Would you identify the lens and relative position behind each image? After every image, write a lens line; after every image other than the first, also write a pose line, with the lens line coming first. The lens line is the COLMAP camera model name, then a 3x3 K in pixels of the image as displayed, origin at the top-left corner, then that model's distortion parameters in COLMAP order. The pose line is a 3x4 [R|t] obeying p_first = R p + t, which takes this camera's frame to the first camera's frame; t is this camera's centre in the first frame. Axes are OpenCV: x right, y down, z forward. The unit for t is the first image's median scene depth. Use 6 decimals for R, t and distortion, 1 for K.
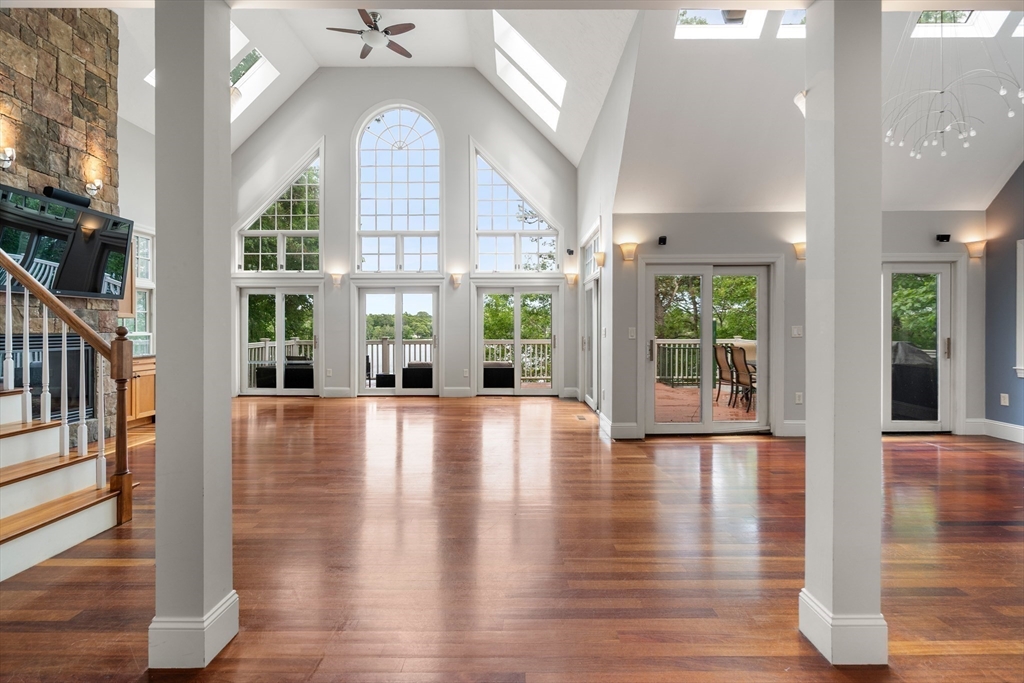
lens RADIAL K [[468.5, 0, 512.3], [0, 468.5, 330.2], [0, 0, 1]] dist [-0.003263, -0.000523]
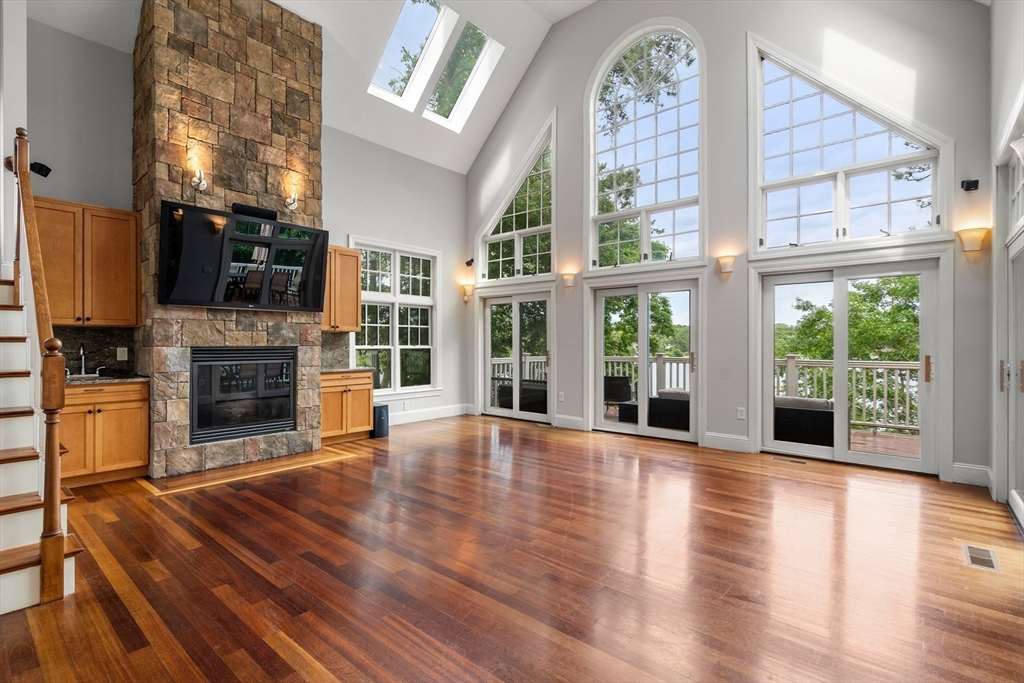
lens RADIAL K [[476.8, 0, 515.7], [0, 476.8, 342.9], [0, 0, 1]] dist [-0.001705, 0.000073]
pose [[0.765600, 0.001307, -0.643315, 0.081543], [-0.003777, 0.999990, -0.002464, -0.000360], [0.643305, 0.004316, 0.765597, 0.322636]]
